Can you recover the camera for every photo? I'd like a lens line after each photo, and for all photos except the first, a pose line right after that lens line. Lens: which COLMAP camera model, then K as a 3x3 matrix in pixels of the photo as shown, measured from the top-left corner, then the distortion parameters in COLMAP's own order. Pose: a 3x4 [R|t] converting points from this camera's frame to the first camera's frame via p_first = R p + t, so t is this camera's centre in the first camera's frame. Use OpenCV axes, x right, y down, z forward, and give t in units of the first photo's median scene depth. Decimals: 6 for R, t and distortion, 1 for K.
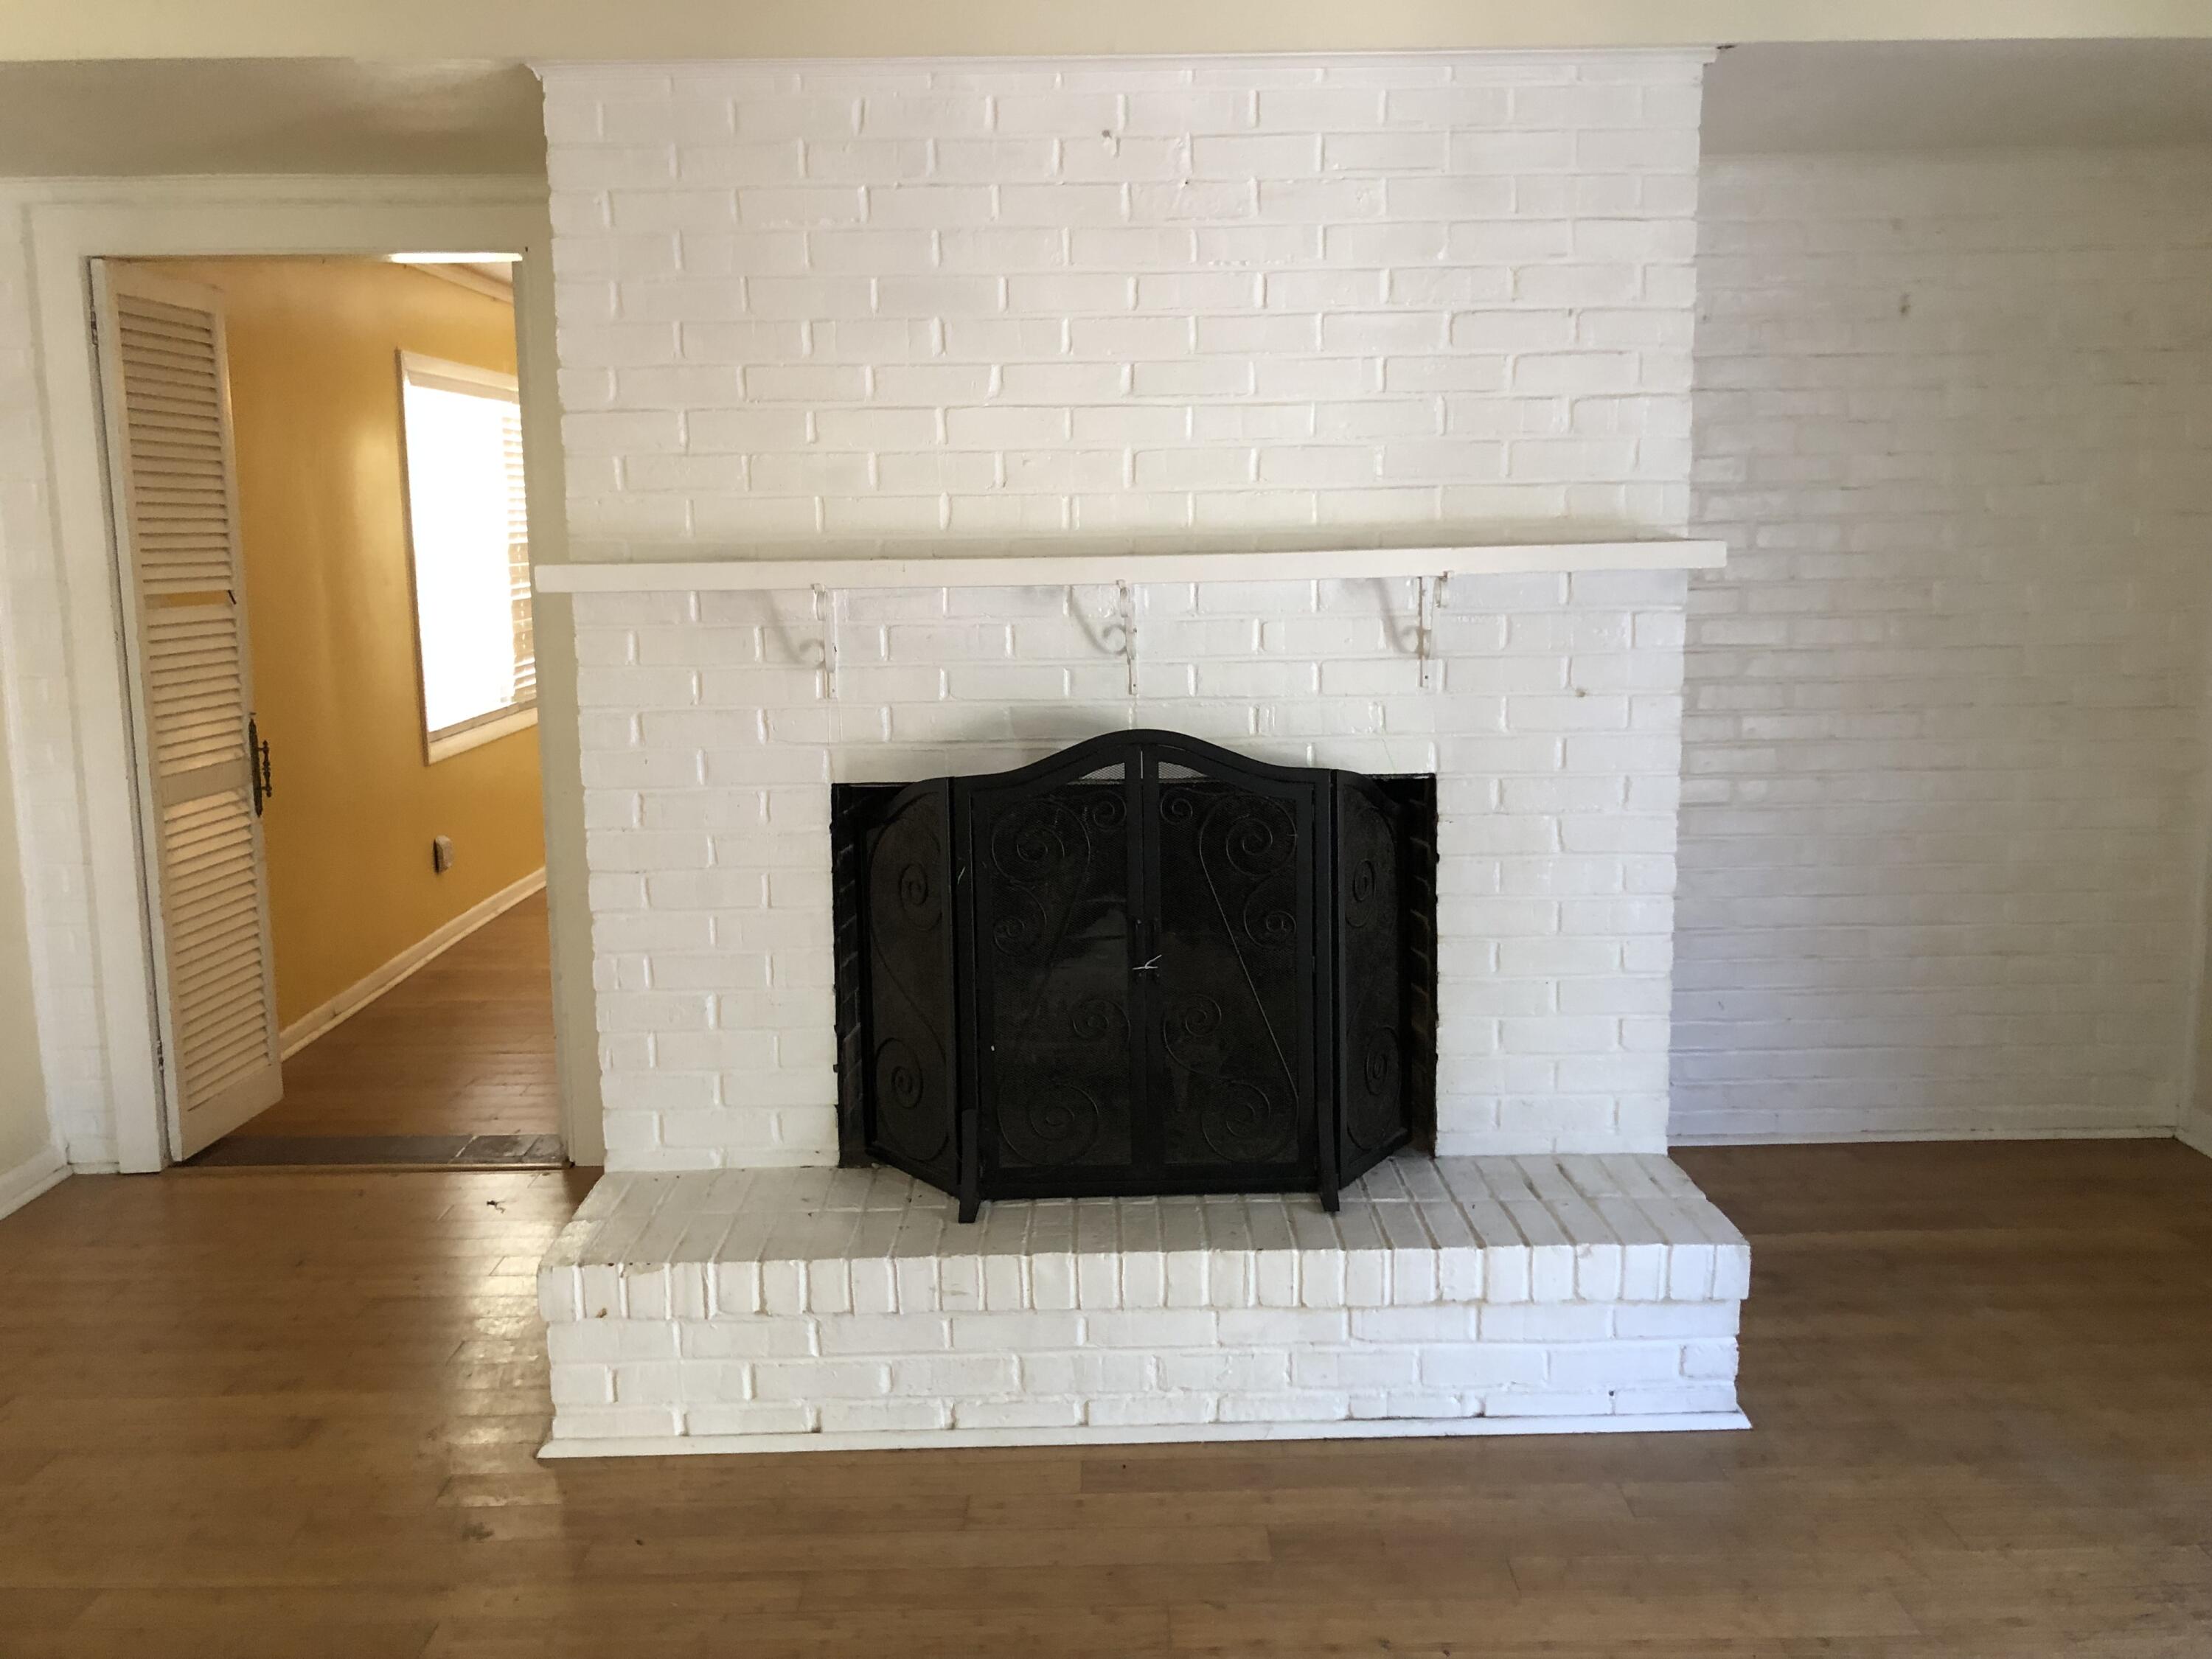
lens RADIAL K [[1823.1, 0, 1121.0], [0, 1823.1, 803.4], [0, 0, 1]] dist [0.031669, -0.032534]
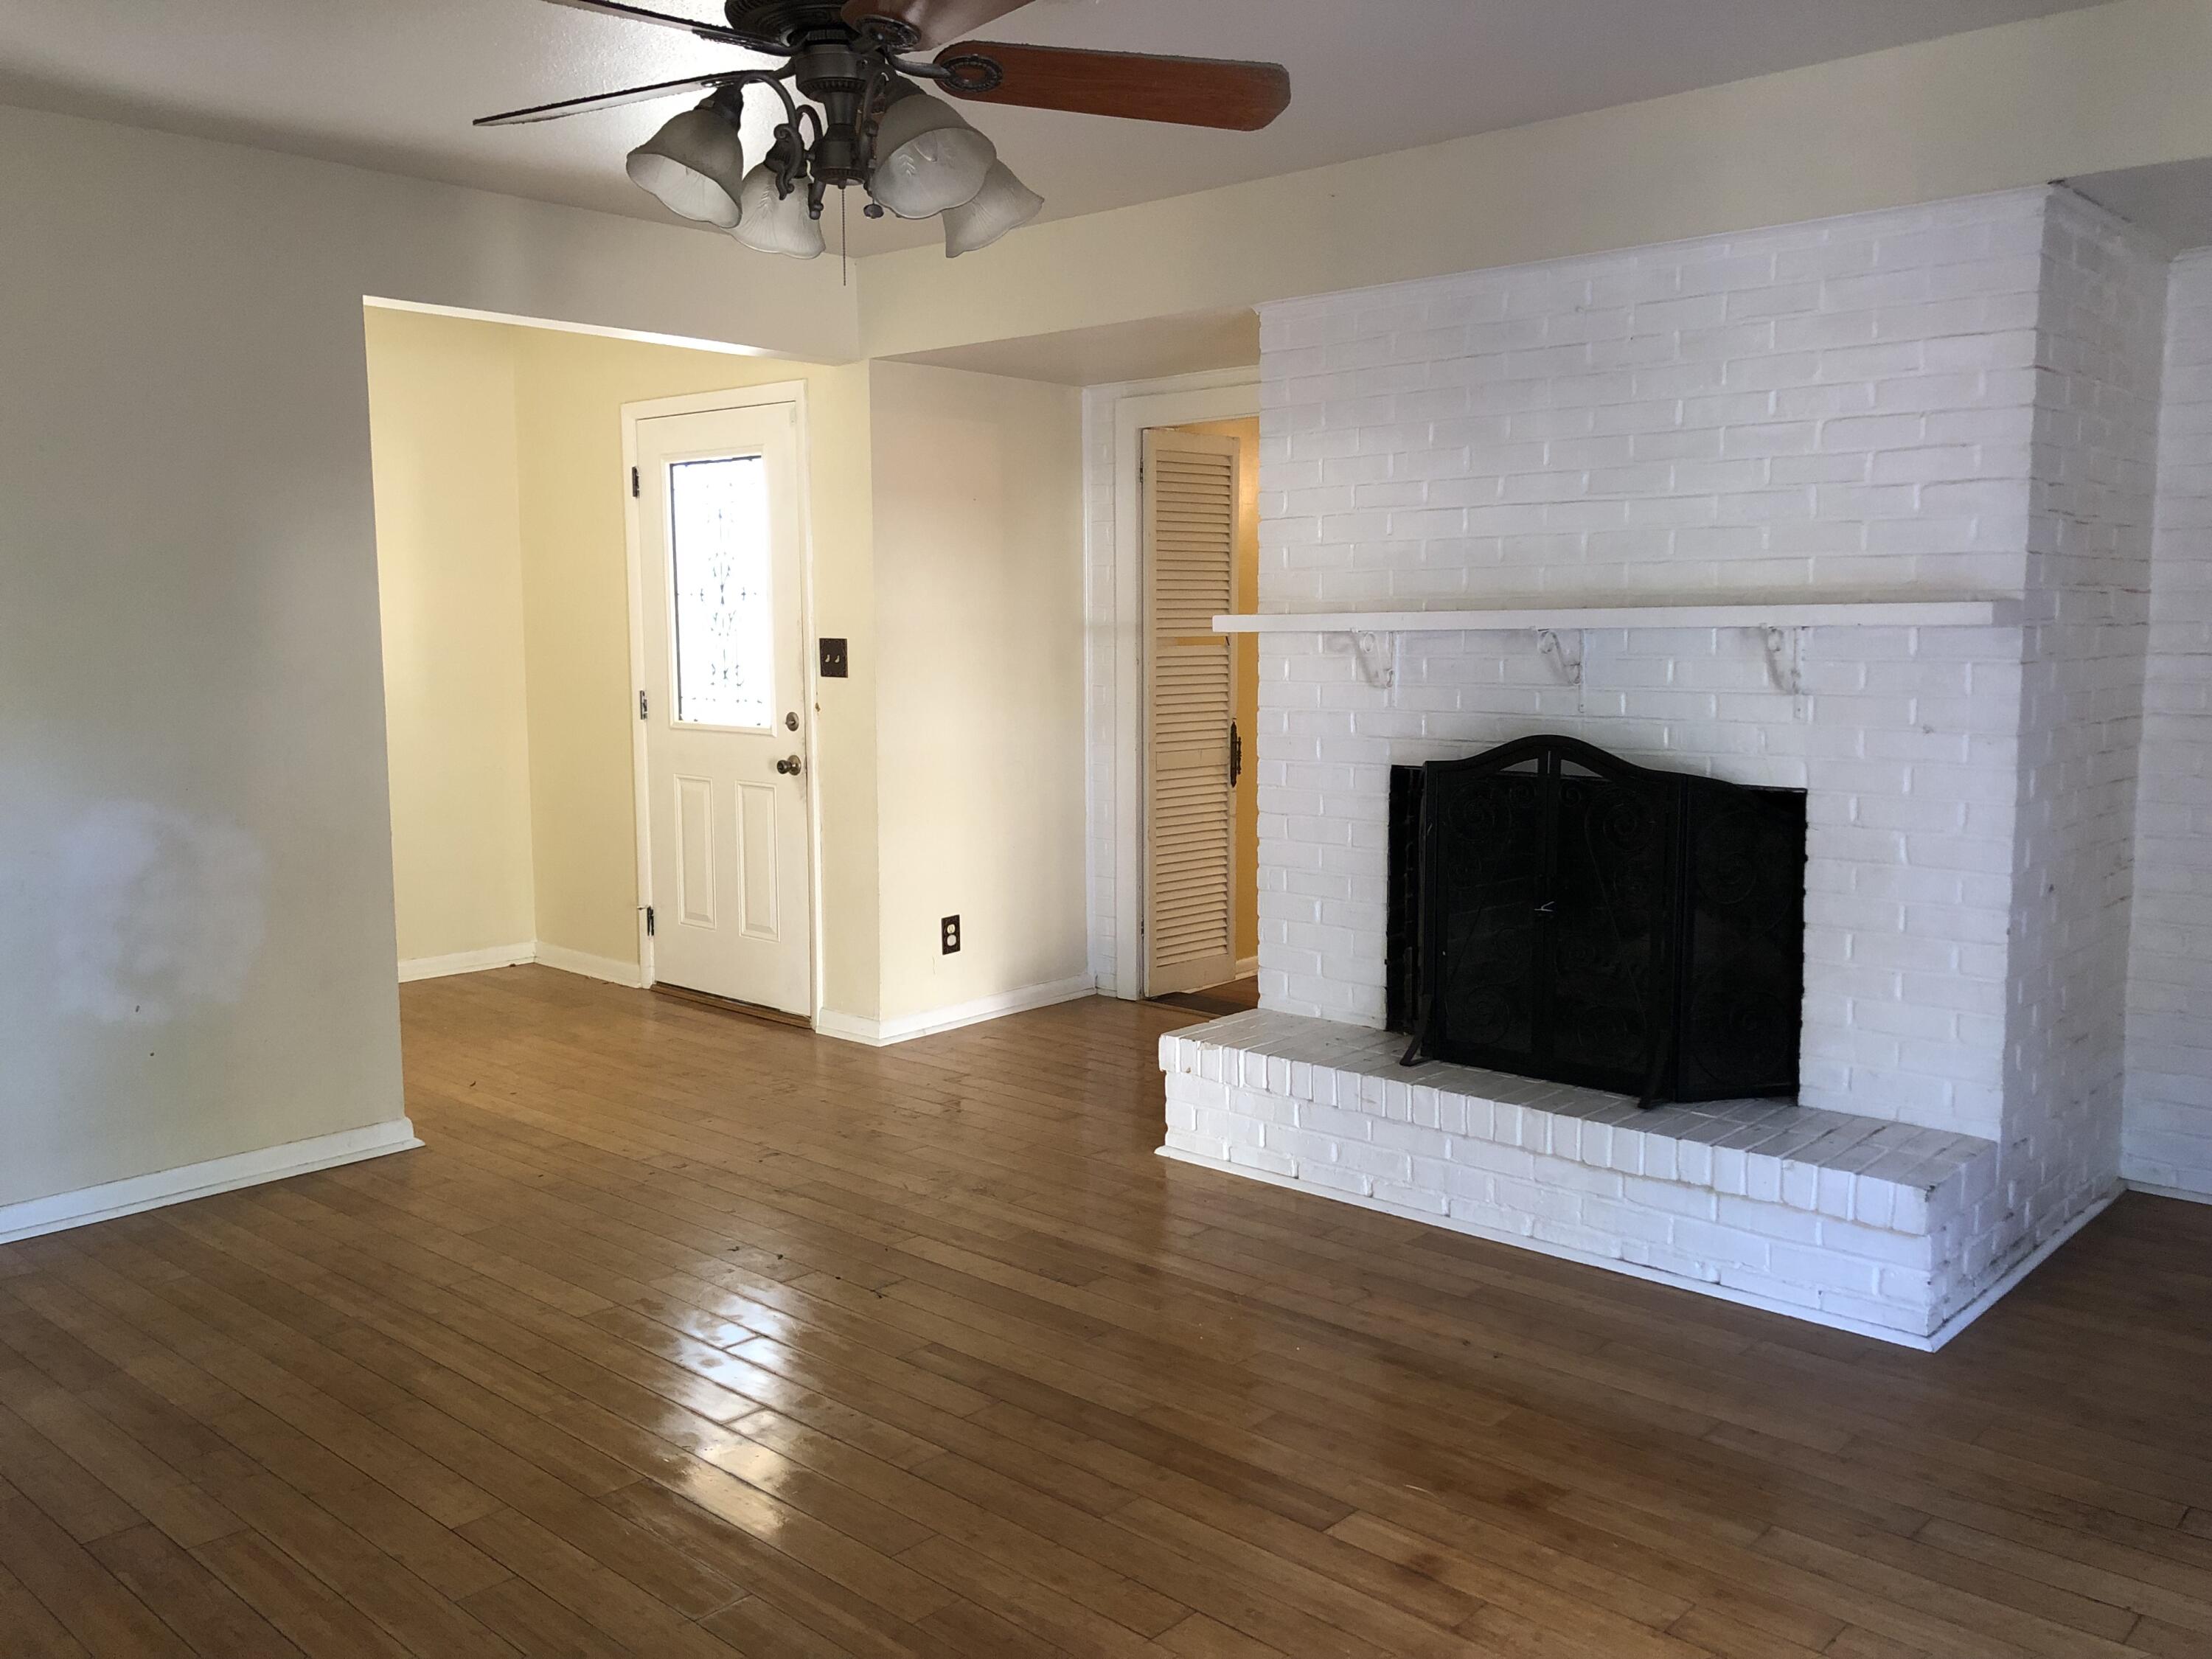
lens RADIAL K [[1823.1, 0, 1122.3], [0, 1823.1, 818.5], [0, 0, 1]] dist [0.031669, -0.032534]
pose [[0.728228, 0.084550, -0.680100, 0.700513], [-0.107445, 0.994174, 0.008546, 0.043762], [0.676860, 0.066850, 0.733070, -0.226449]]
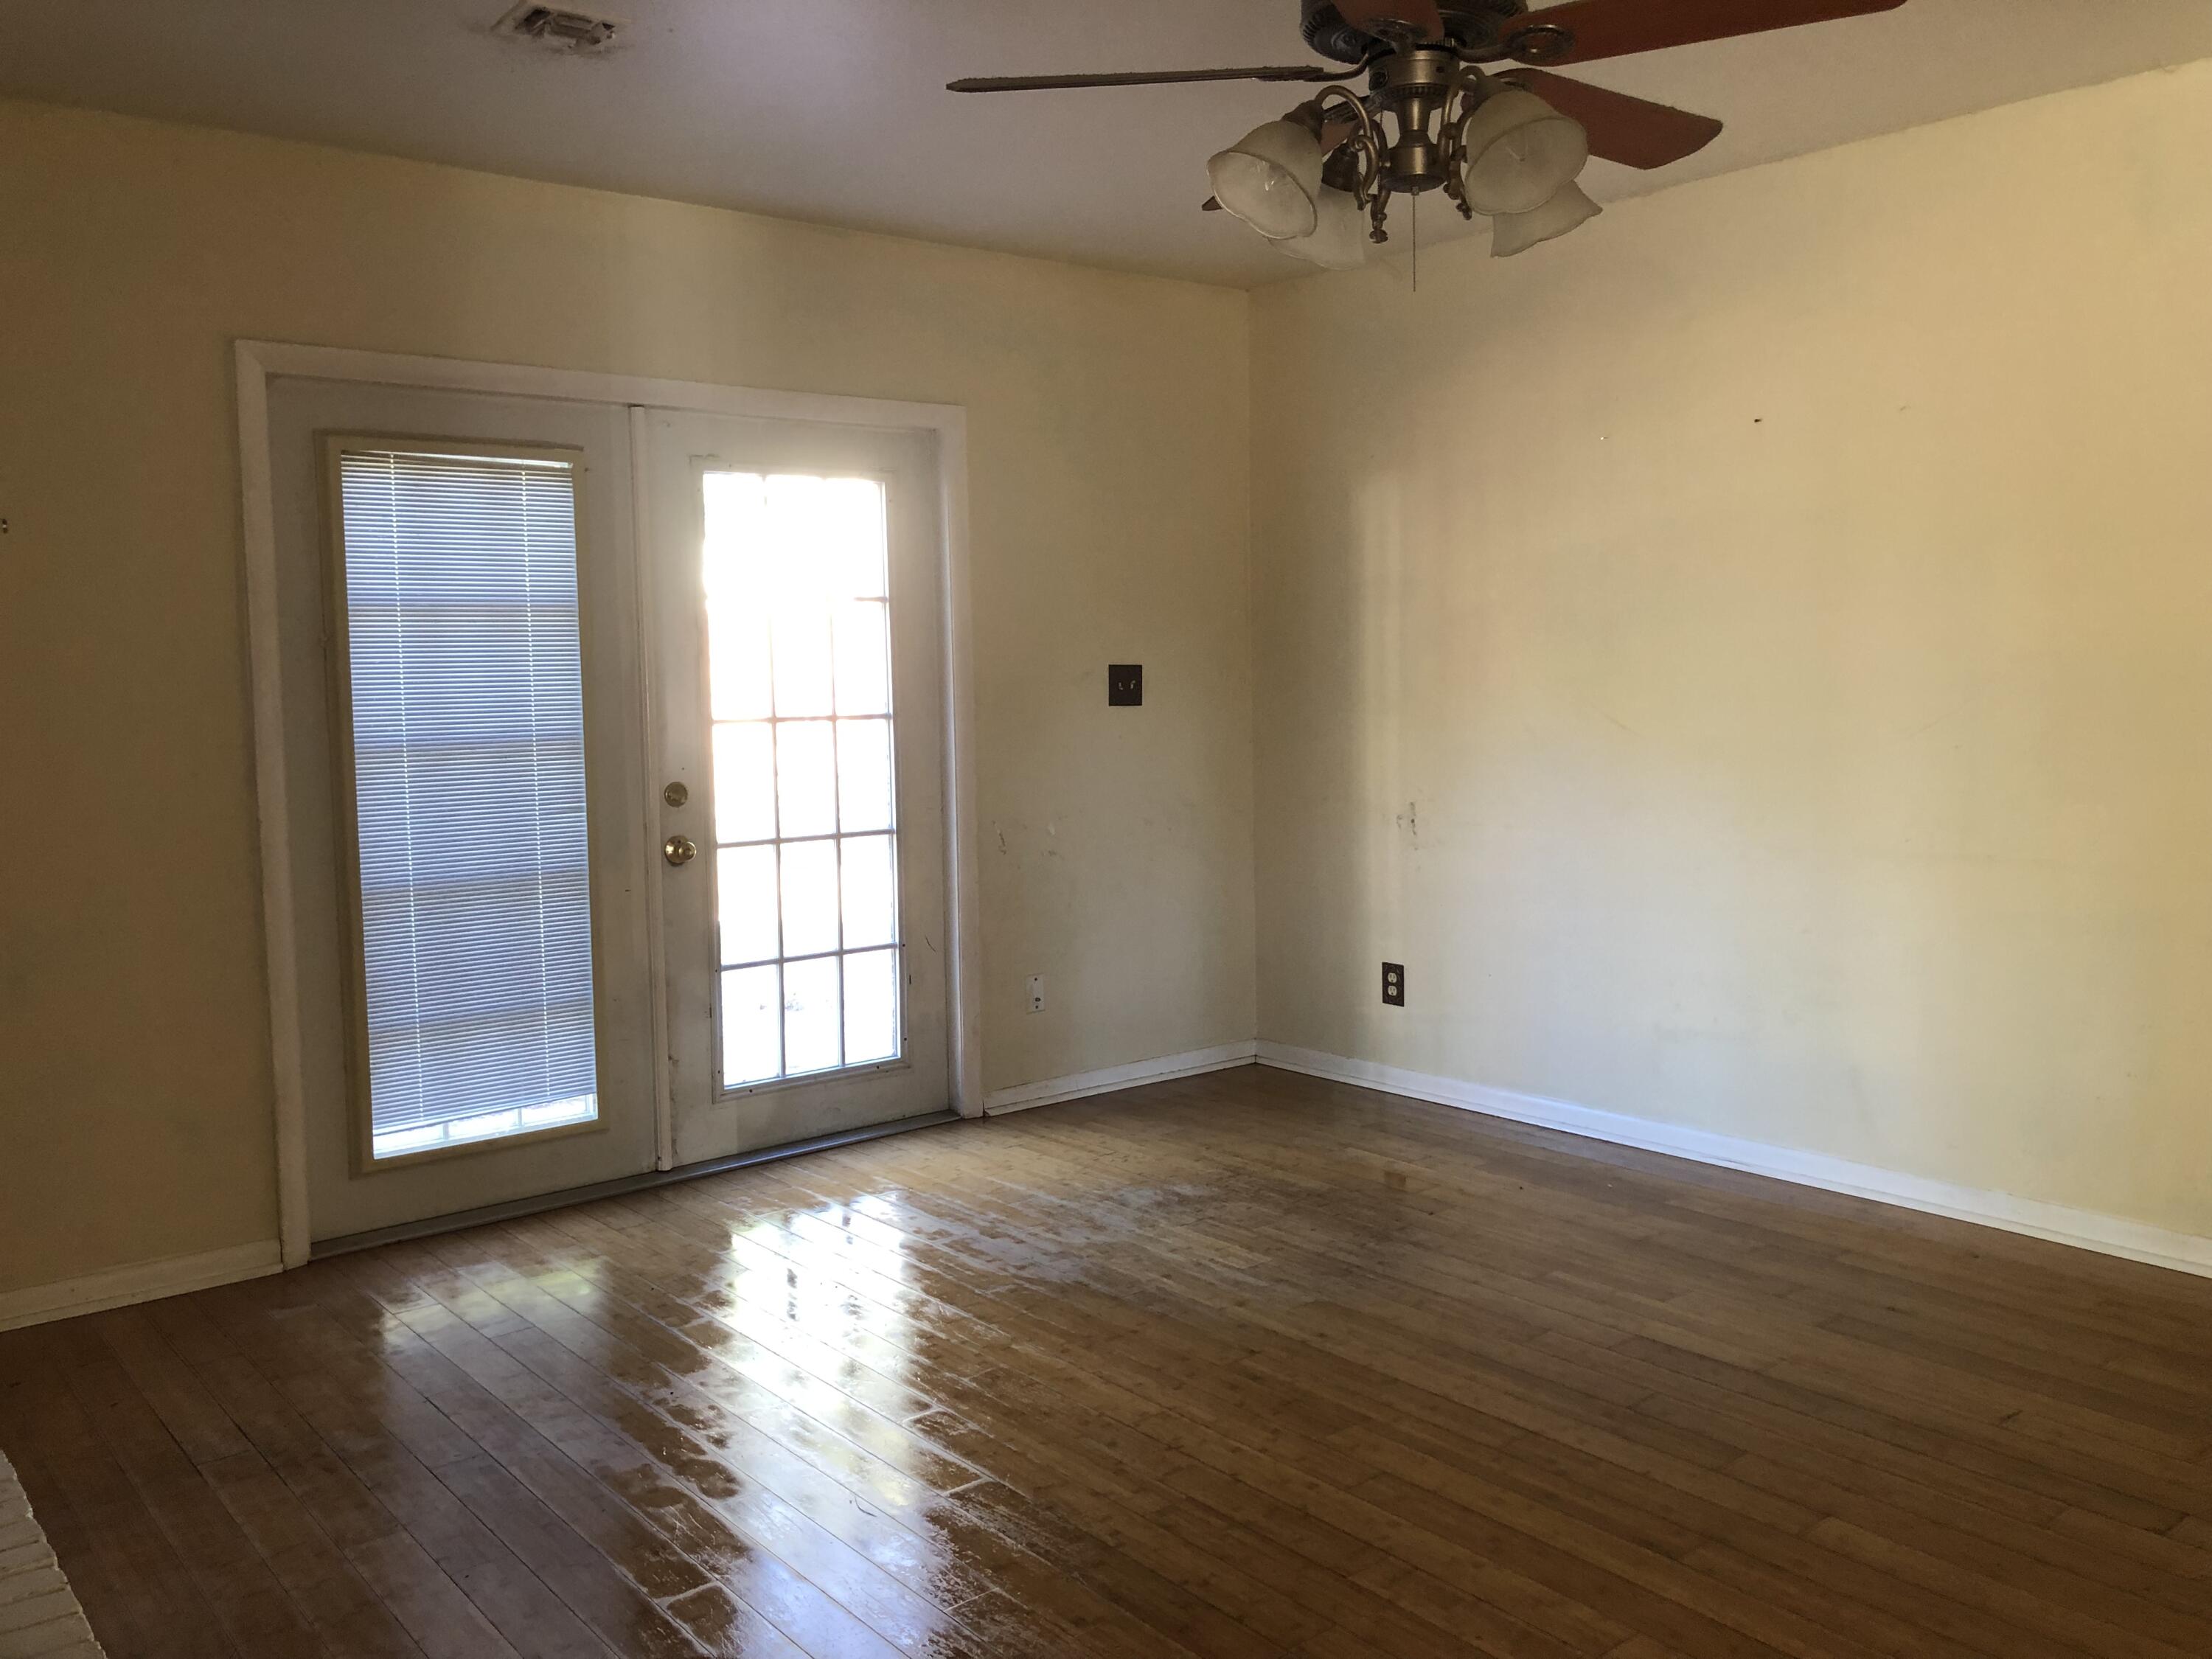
lens RADIAL K [[1823.1, 0, 1119.4], [0, 1823.1, 817.2], [0, 0, 1]] dist [0.031669, -0.032534]
pose [[-0.615600, -0.050316, 0.786450, -0.601358], [0.145310, 0.973600, 0.176032, -0.114983], [-0.774546, 0.222645, -0.592037, 0.965970]]
